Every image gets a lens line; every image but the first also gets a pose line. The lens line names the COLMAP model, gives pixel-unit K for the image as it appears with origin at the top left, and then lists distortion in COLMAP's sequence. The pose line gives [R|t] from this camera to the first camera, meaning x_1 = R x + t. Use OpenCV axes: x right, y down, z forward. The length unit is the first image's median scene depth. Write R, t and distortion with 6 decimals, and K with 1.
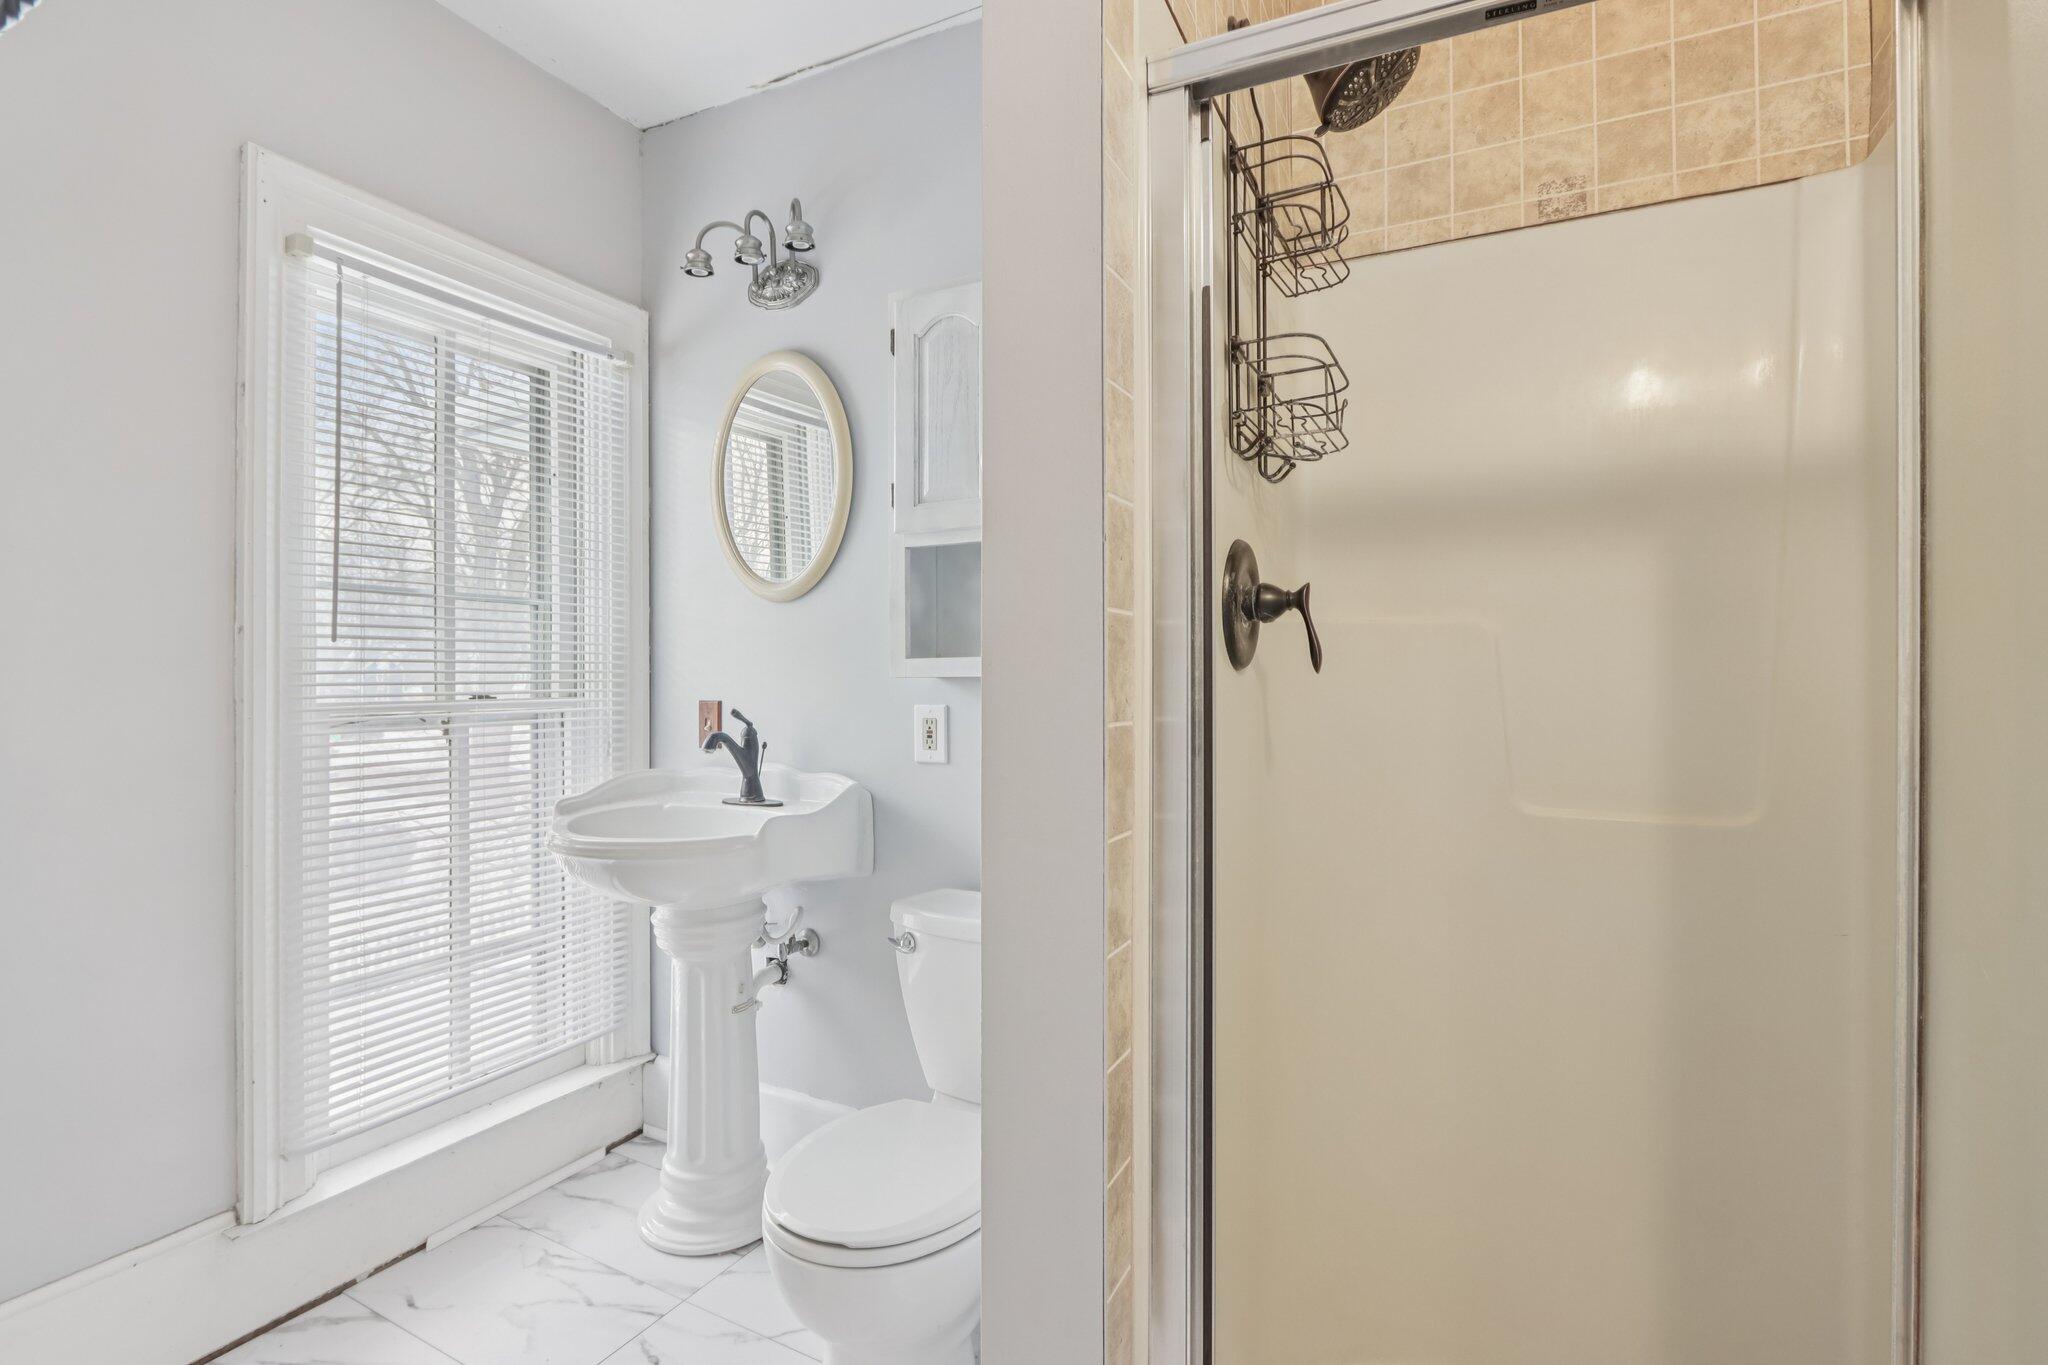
lens RADIAL K [[969.5, 0, 1007.6], [0, 969.5, 671.5], [0, 0, 1]] dist [-0.029856, 0.008557]
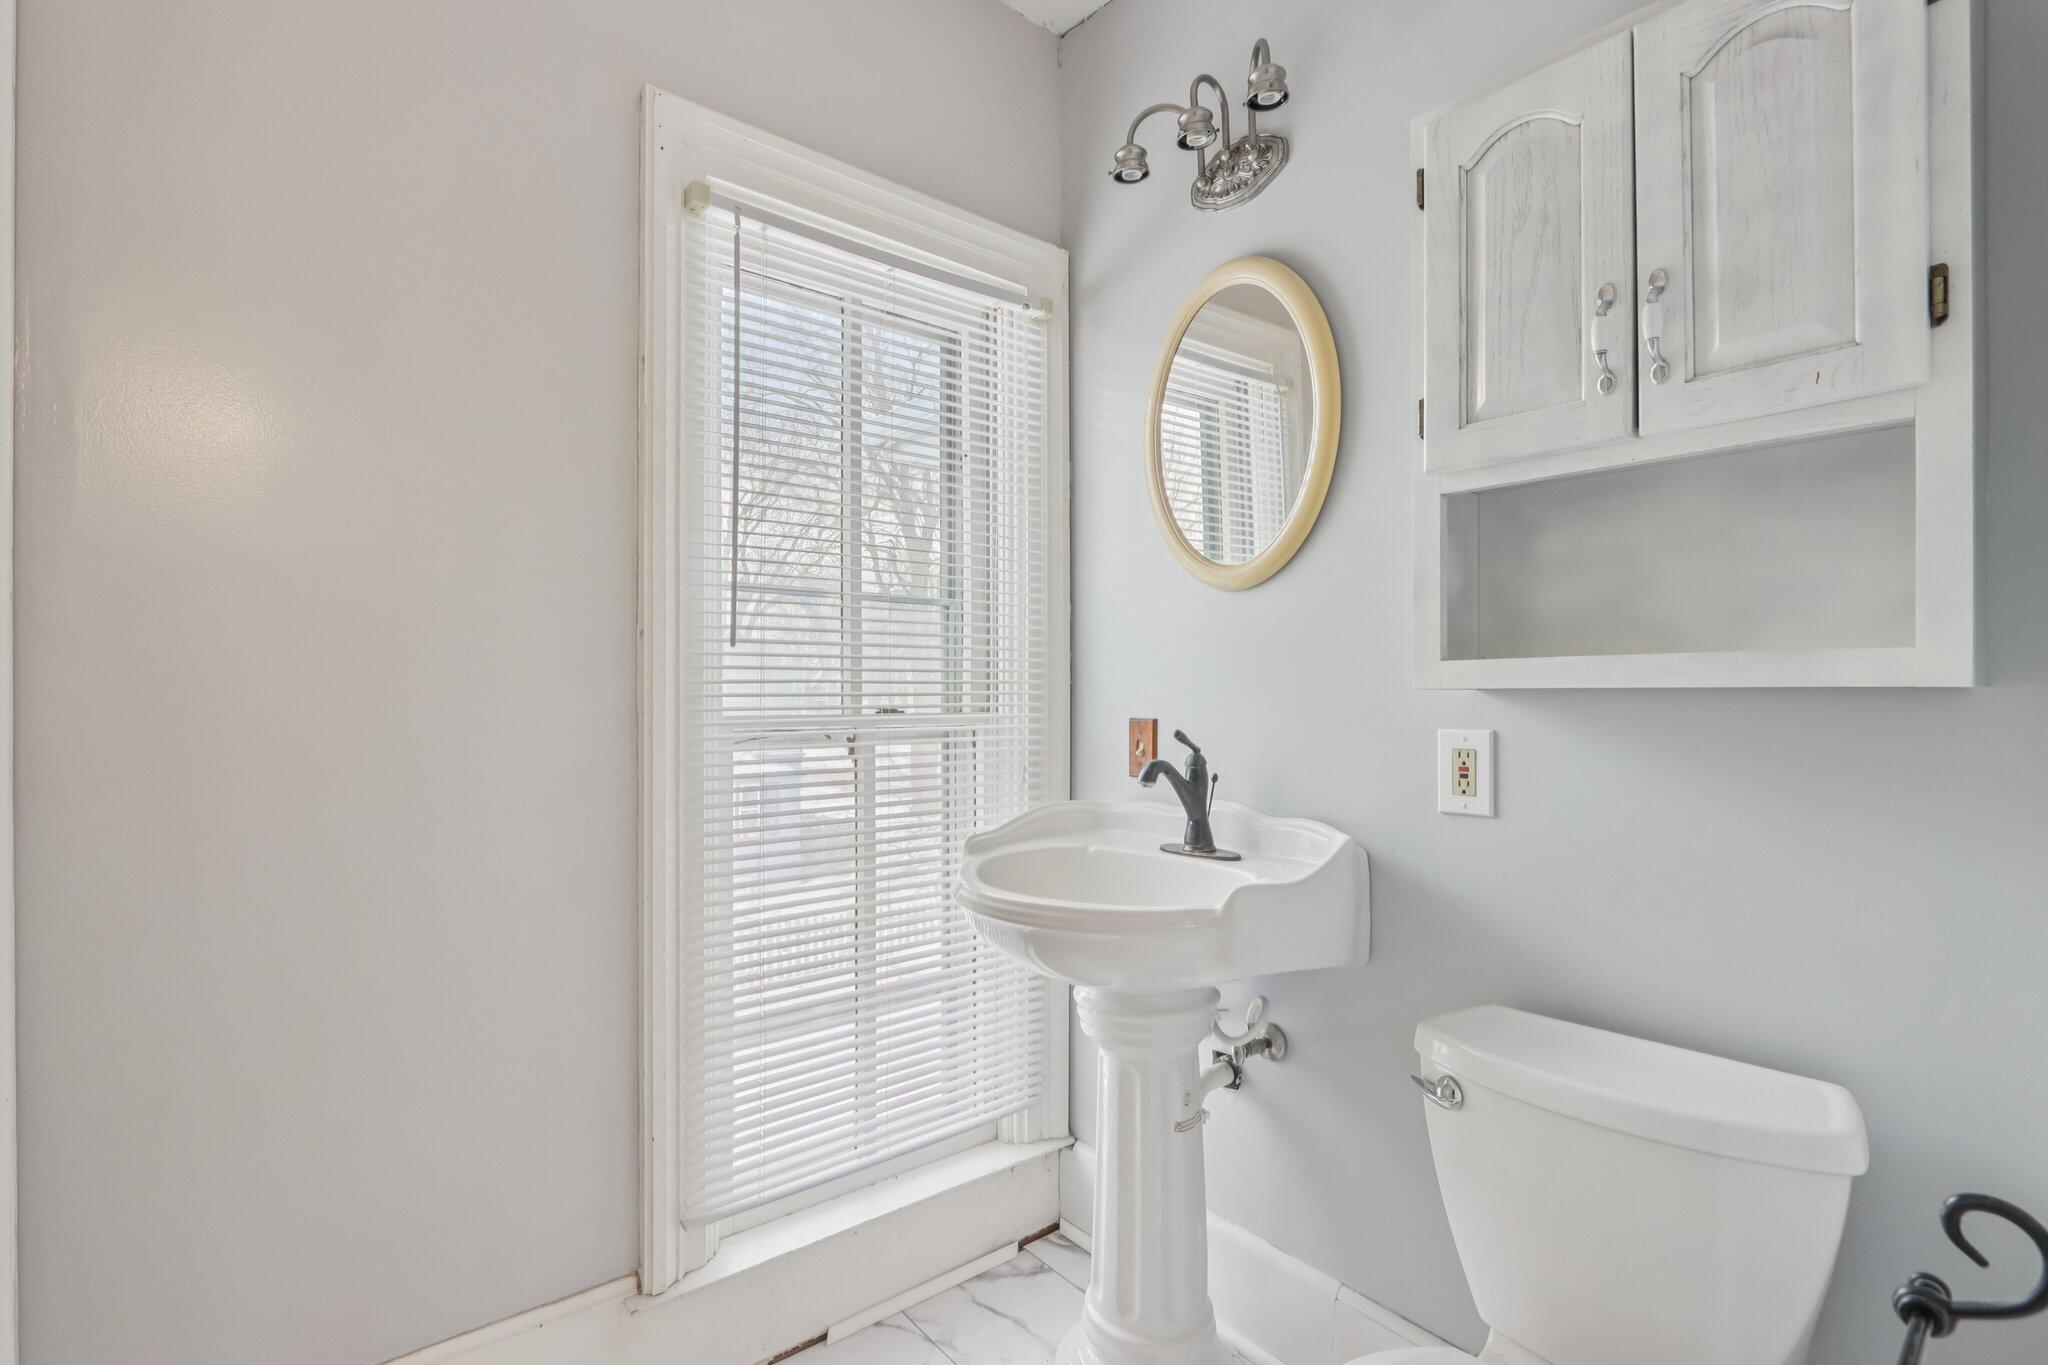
lens RADIAL K [[969.5, 0, 1007.6], [0, 969.5, 671.5], [0, 0, 1]] dist [-0.029856, 0.008557]
pose [[0.918627, -0.004800, -0.395097, -0.103170], [-0.001308, 0.999884, -0.015188, 0.004028], [0.395124, 0.014469, 0.918514, 0.239723]]
